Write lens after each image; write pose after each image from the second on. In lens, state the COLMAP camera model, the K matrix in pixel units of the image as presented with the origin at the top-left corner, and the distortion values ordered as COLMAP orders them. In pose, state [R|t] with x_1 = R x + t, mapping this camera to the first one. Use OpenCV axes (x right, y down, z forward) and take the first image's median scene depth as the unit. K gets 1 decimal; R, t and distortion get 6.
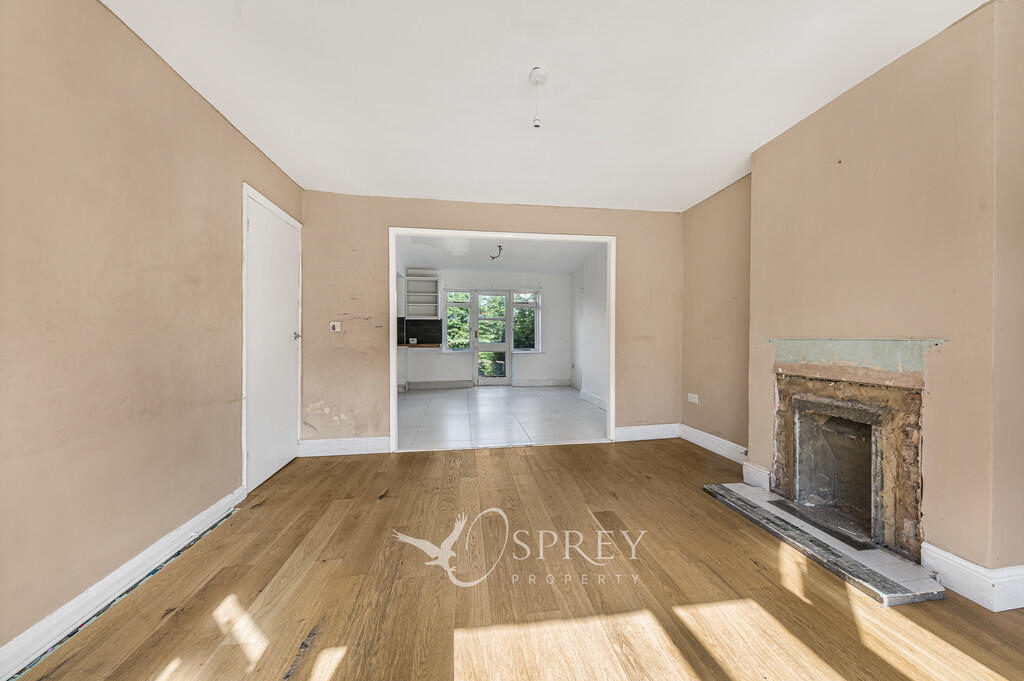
lens RADIAL K [[350.3, 0, 508.9], [0, 350.3, 335.6], [0, 0, 1]] dist [-0.000280, -0.000129]
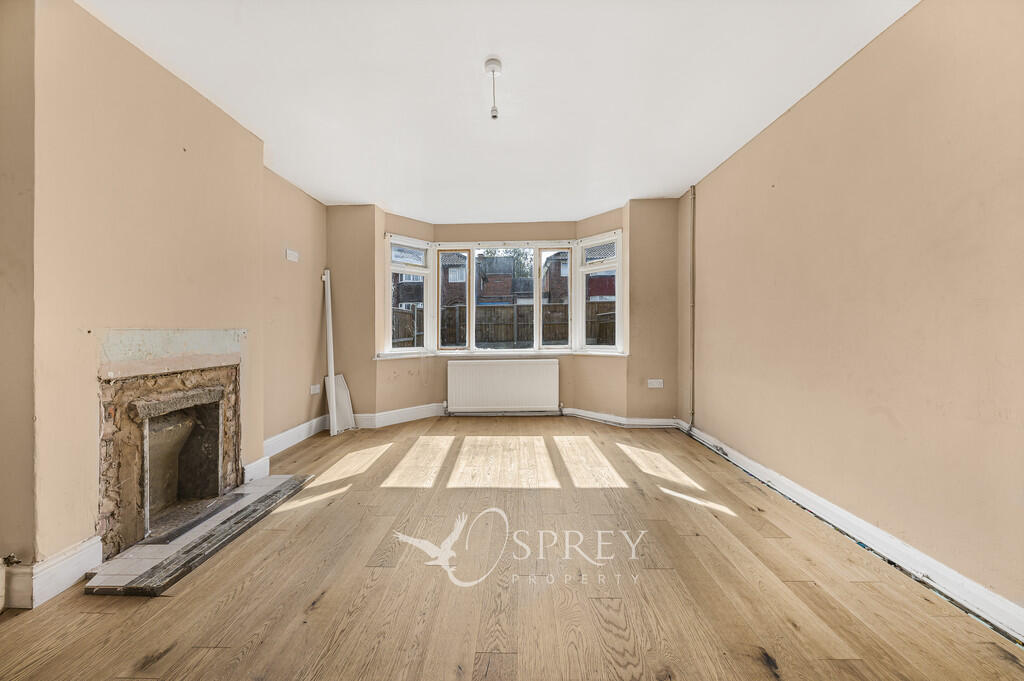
lens RADIAL K [[350.3, 0, 508.9], [0, 350.3, 335.6], [0, 0, 1]] dist [-0.000280, -0.000129]
pose [[-0.986720, 0.008328, 0.162219, -0.129646], [0.009504, 0.999934, 0.006476, 0.031248], [-0.162155, 0.007932, -0.986733, 1.876854]]
